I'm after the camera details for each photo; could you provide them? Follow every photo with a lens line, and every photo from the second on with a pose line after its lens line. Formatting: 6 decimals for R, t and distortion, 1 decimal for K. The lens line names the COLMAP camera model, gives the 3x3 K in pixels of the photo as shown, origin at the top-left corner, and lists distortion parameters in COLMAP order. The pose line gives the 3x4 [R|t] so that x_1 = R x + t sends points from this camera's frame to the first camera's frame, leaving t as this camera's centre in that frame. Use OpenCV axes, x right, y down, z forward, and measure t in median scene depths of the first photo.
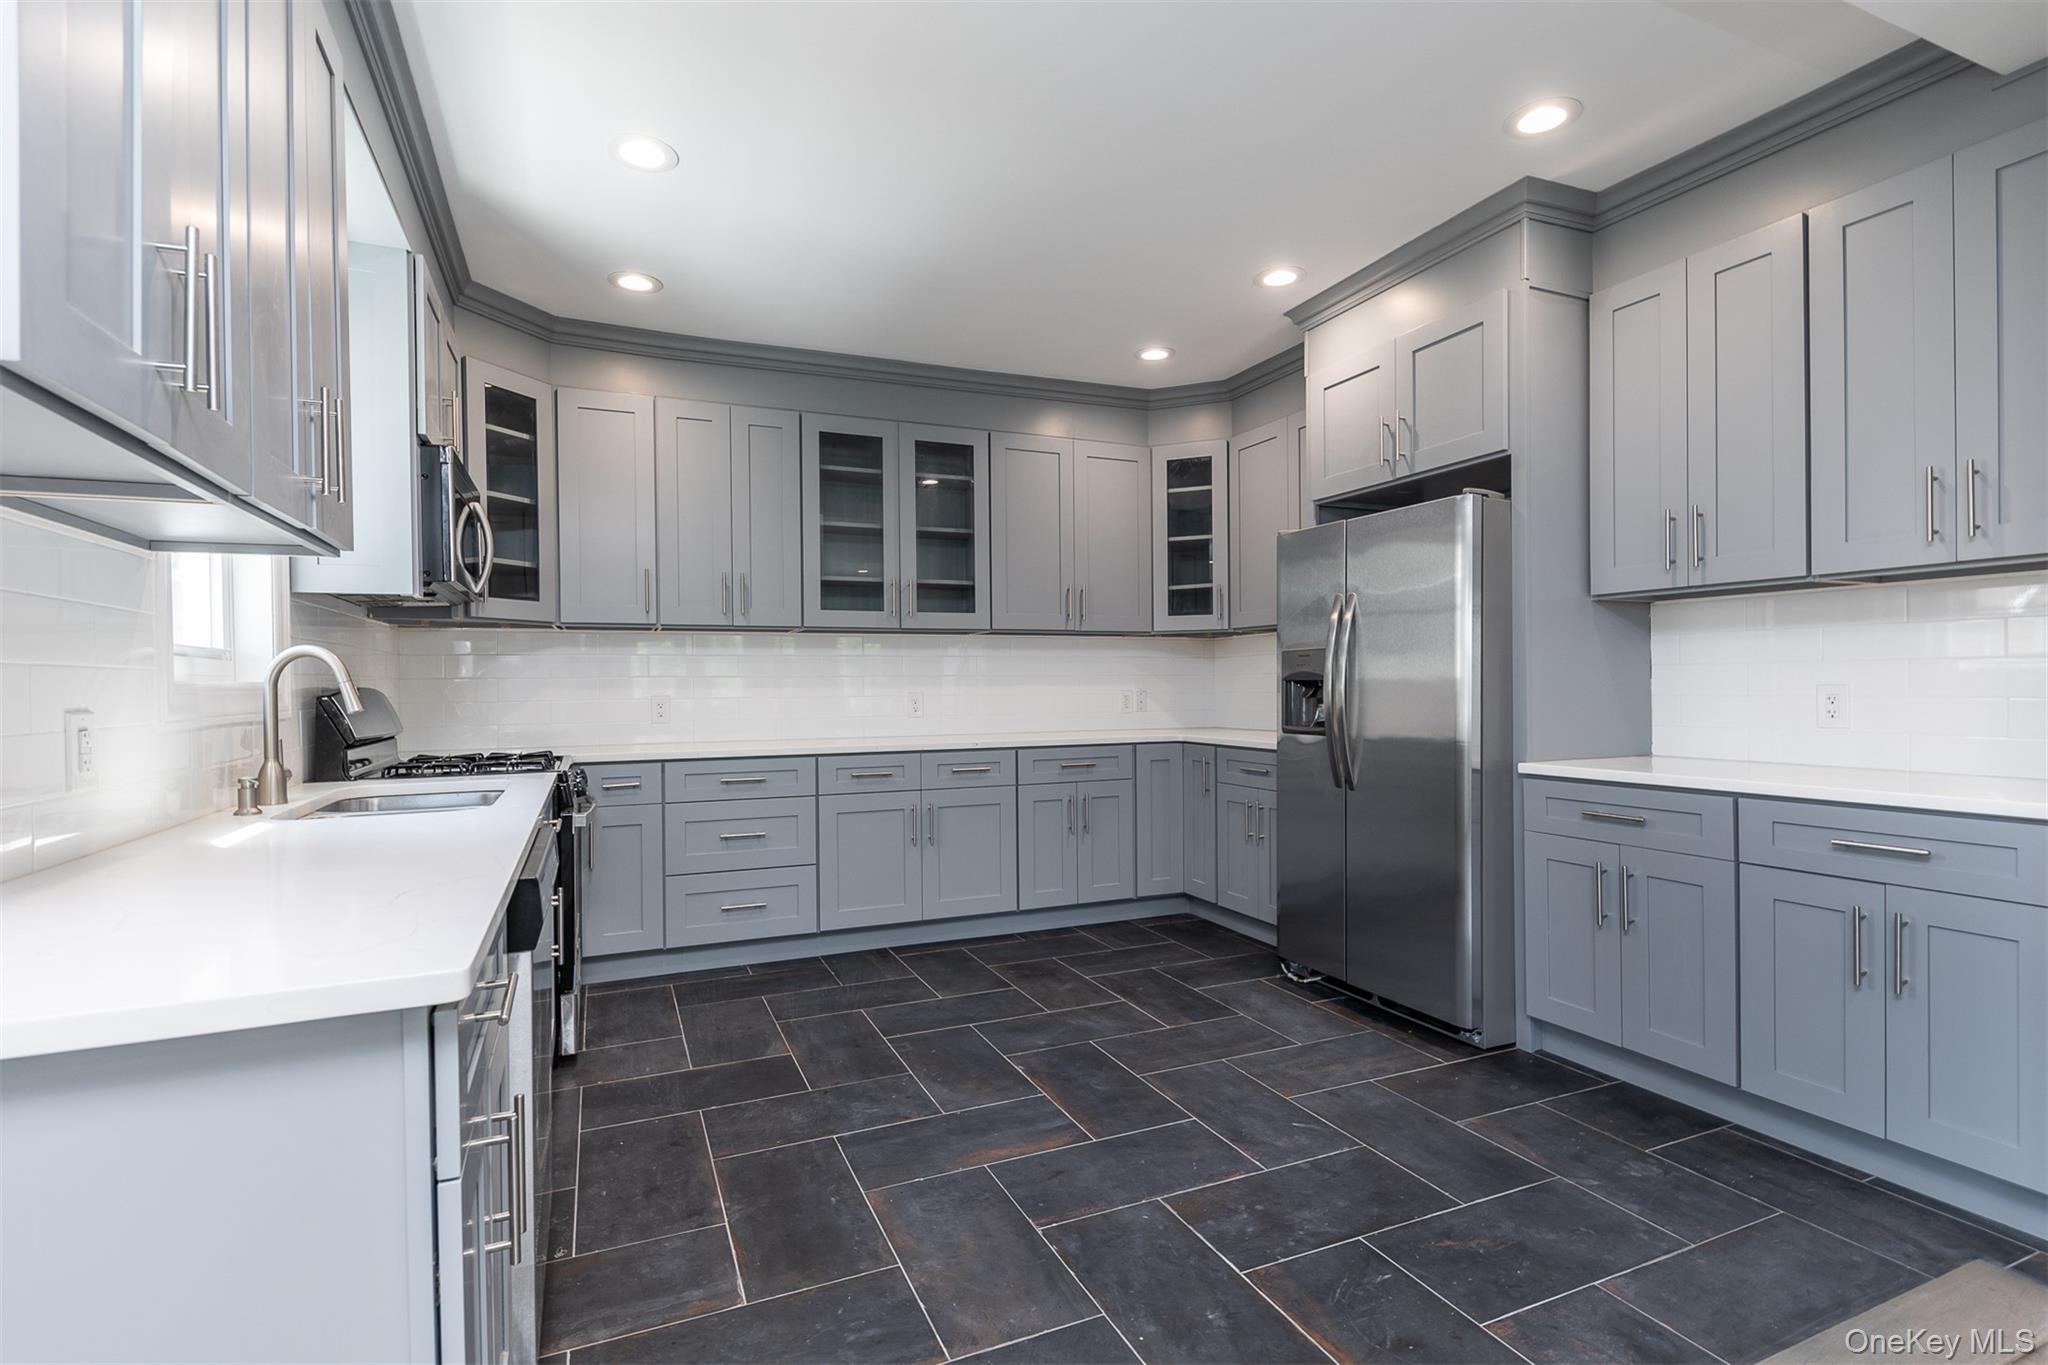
lens RADIAL K [[972.4, 0, 1024.0], [0, 972.4, 682.5], [0, 0, 1]] dist [0.000017, -0.000081]
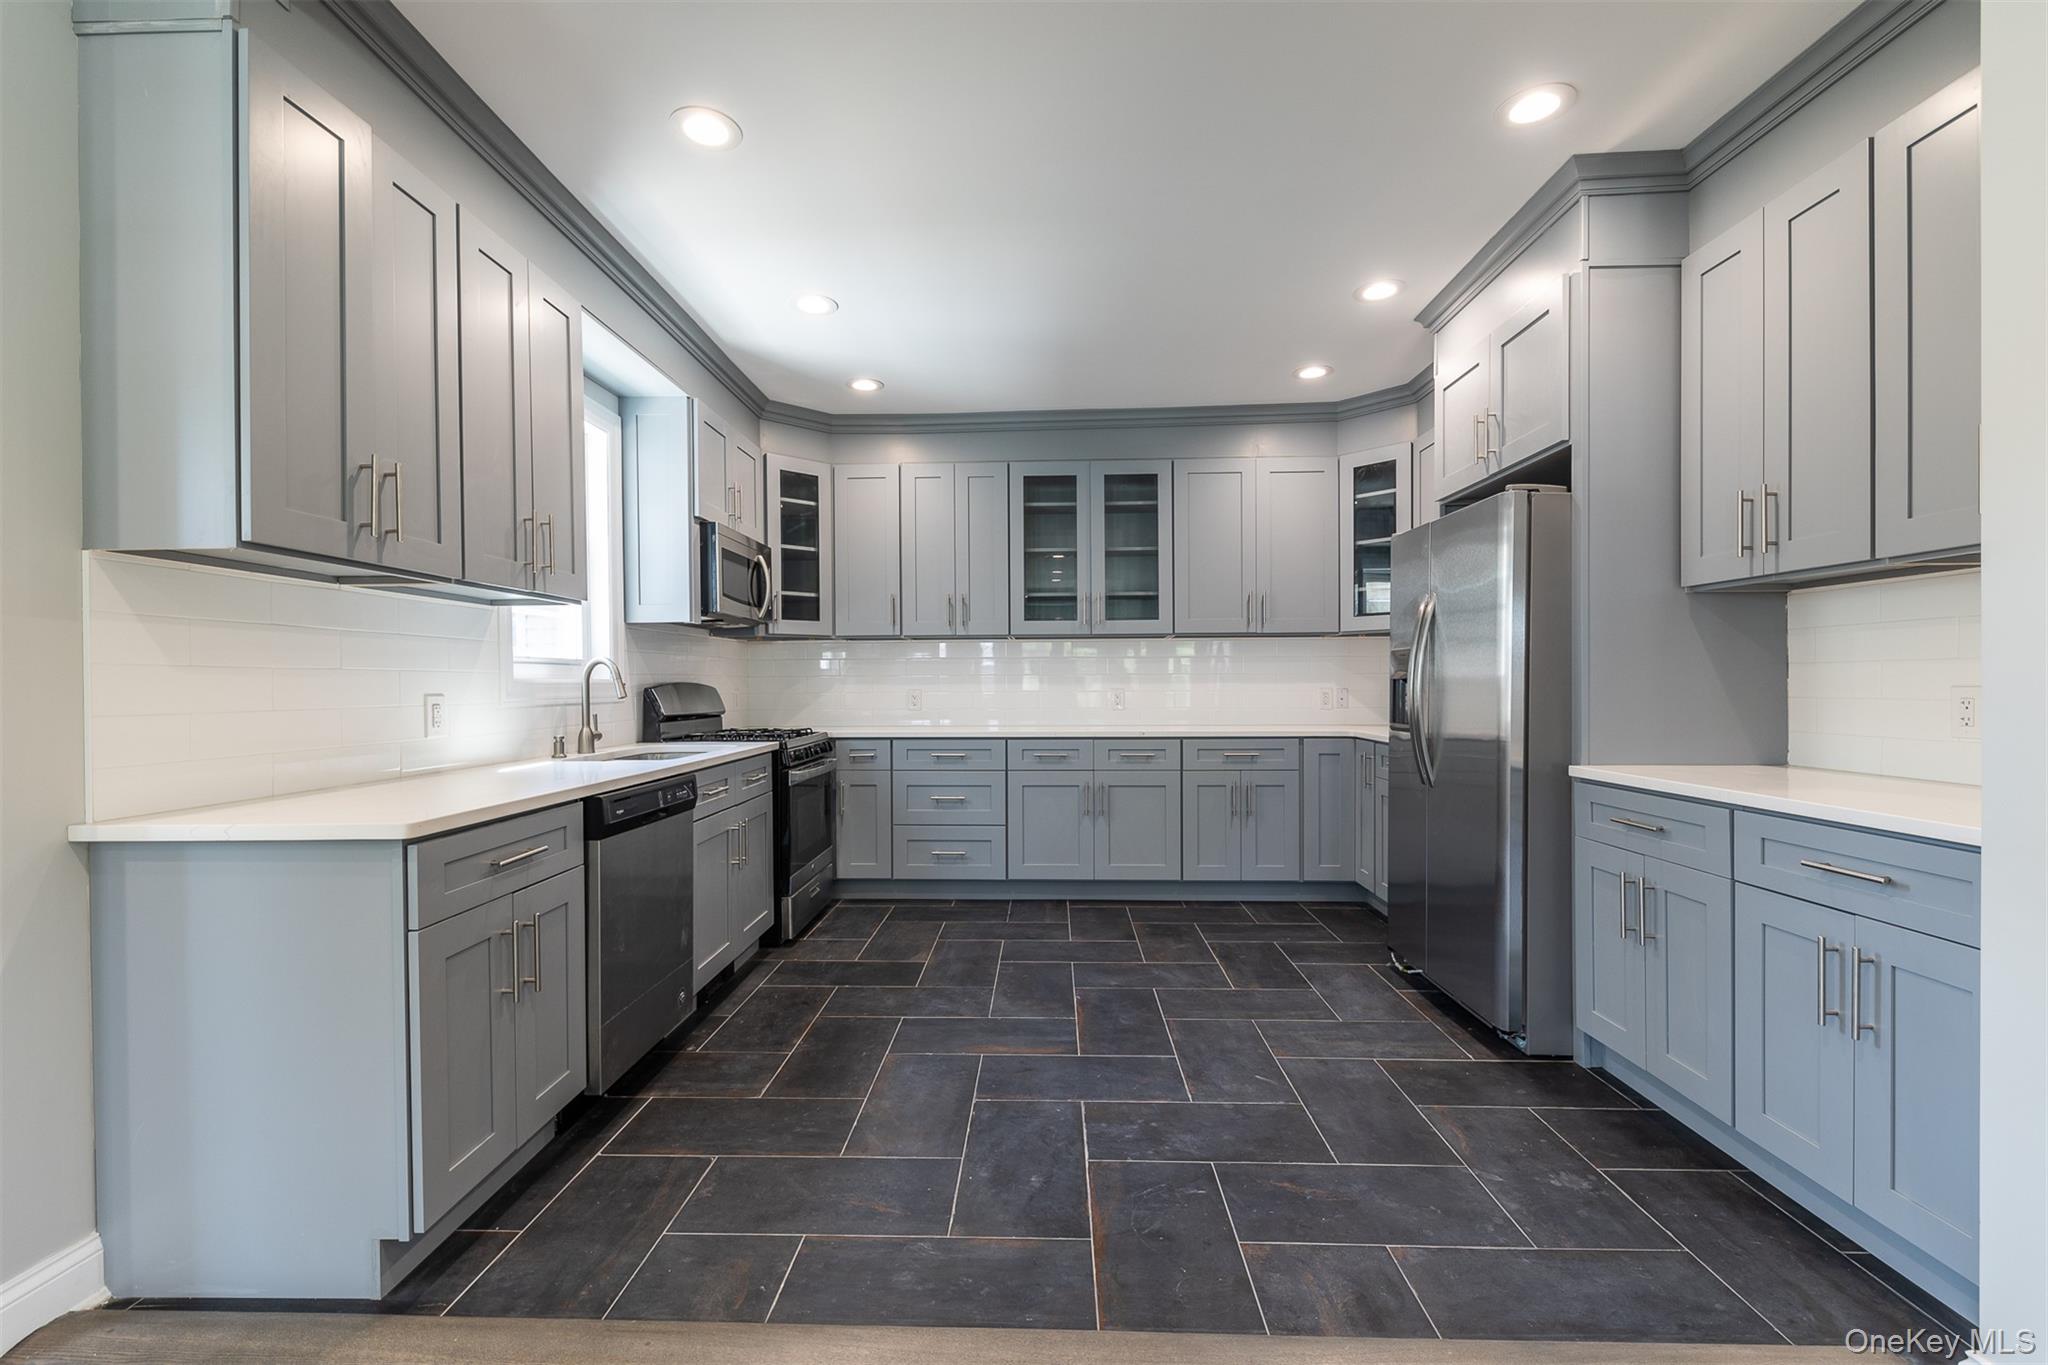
lens RADIAL K [[898.7, 0, 1024.0], [0, 898.7, 682.5], [0, 0, 1]] dist [0.002096, -0.000072]
pose [[0.900535, 0.003717, -0.434768, 0.376035], [-0.001891, 0.999987, 0.004632, -0.002295], [0.434779, -0.003349, 0.900531, -0.035204]]
